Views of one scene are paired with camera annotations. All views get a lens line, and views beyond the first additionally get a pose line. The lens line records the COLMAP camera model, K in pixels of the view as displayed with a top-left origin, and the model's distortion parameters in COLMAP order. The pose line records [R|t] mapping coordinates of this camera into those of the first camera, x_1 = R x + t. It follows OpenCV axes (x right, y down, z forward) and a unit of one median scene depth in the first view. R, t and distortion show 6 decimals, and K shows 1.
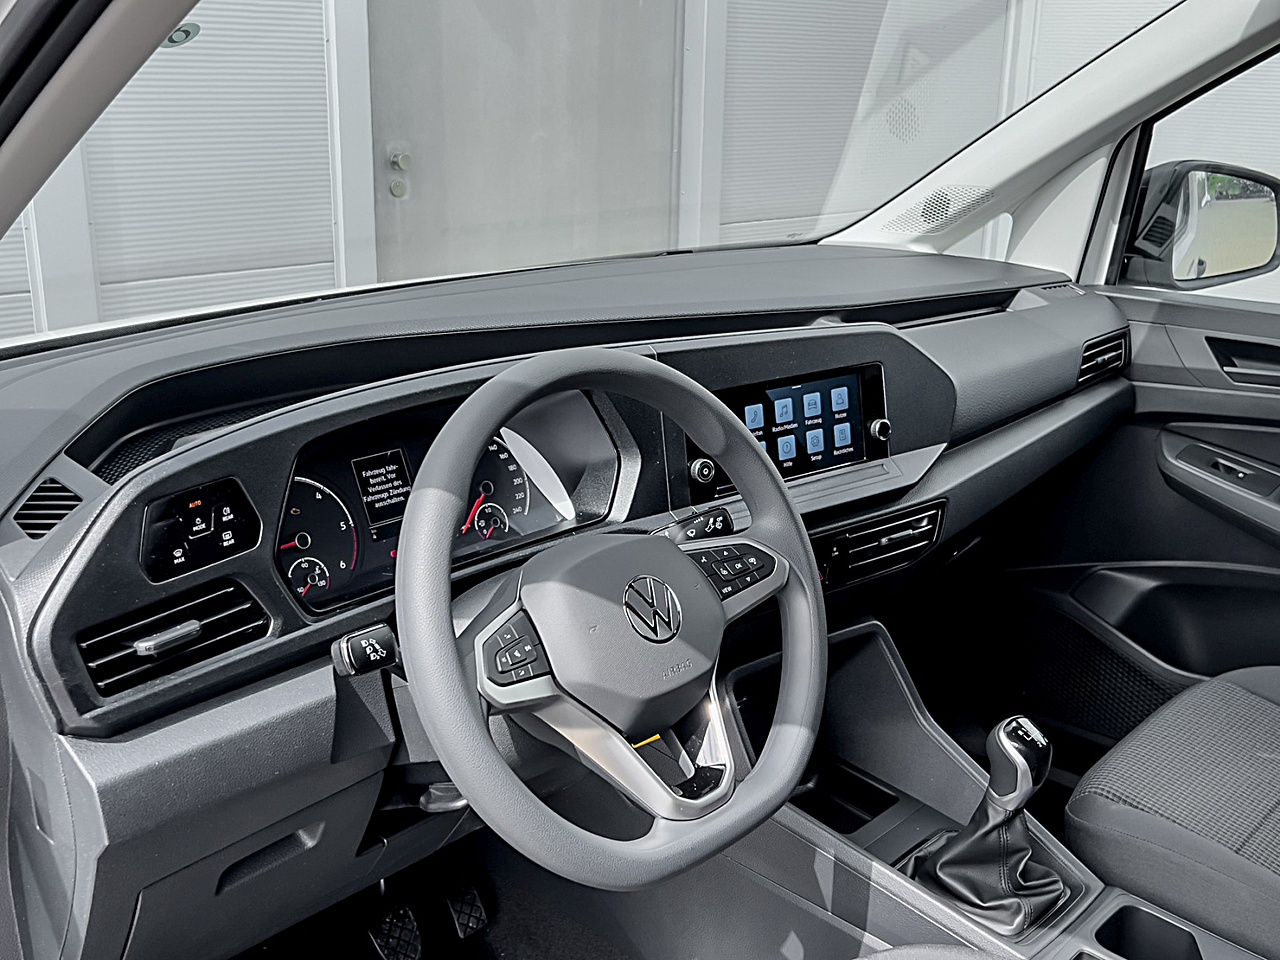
lens RADIAL K [[1427.1, 0, 651.1], [0, 1427.1, 473.8], [0, 0, 1]] dist [0.018690, -0.050667]
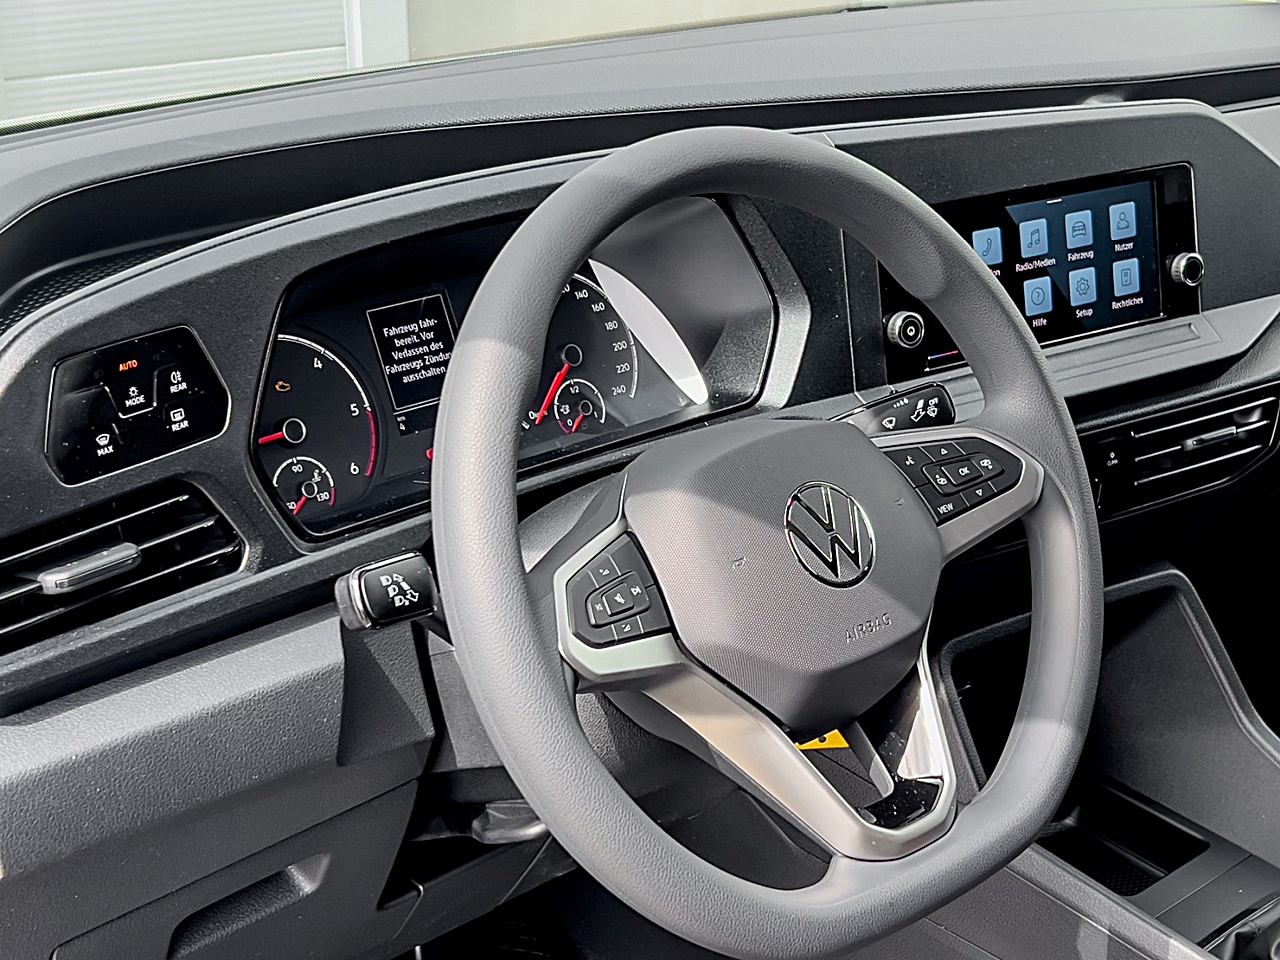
lens RADIAL K [[2111.5, 0, 640.0], [0, 2111.5, 480.0], [0, 0, 1]] dist [0.015142, 0.243298]
pose [[0.996533, 0.003883, -0.083110, -0.004750], [0.000139, 0.998831, 0.048341, 0.022614], [0.083200, -0.048185, 0.995367, 0.046612]]
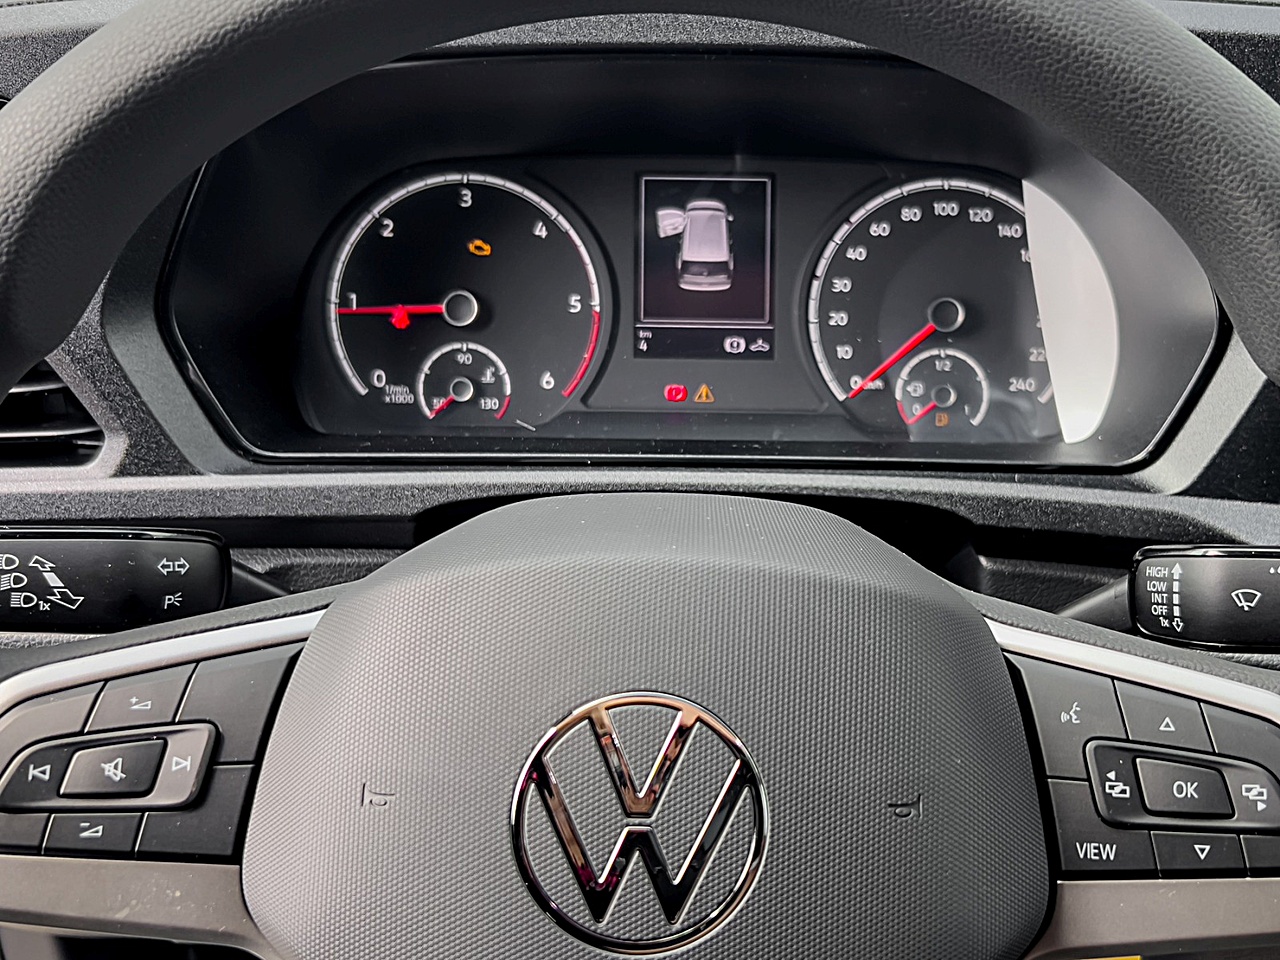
lens RADIAL K [[1301.7, 0, 855.8], [0, 1301.7, 480.4], [0, 0, 1]] dist [-0.000715, -0.000848]
pose [[0.678388, 0.332226, -0.655298, 0.161337], [-0.224743, 0.943004, 0.245427, -0.037787], [0.699486, -0.019221, 0.714388, 0.778572]]
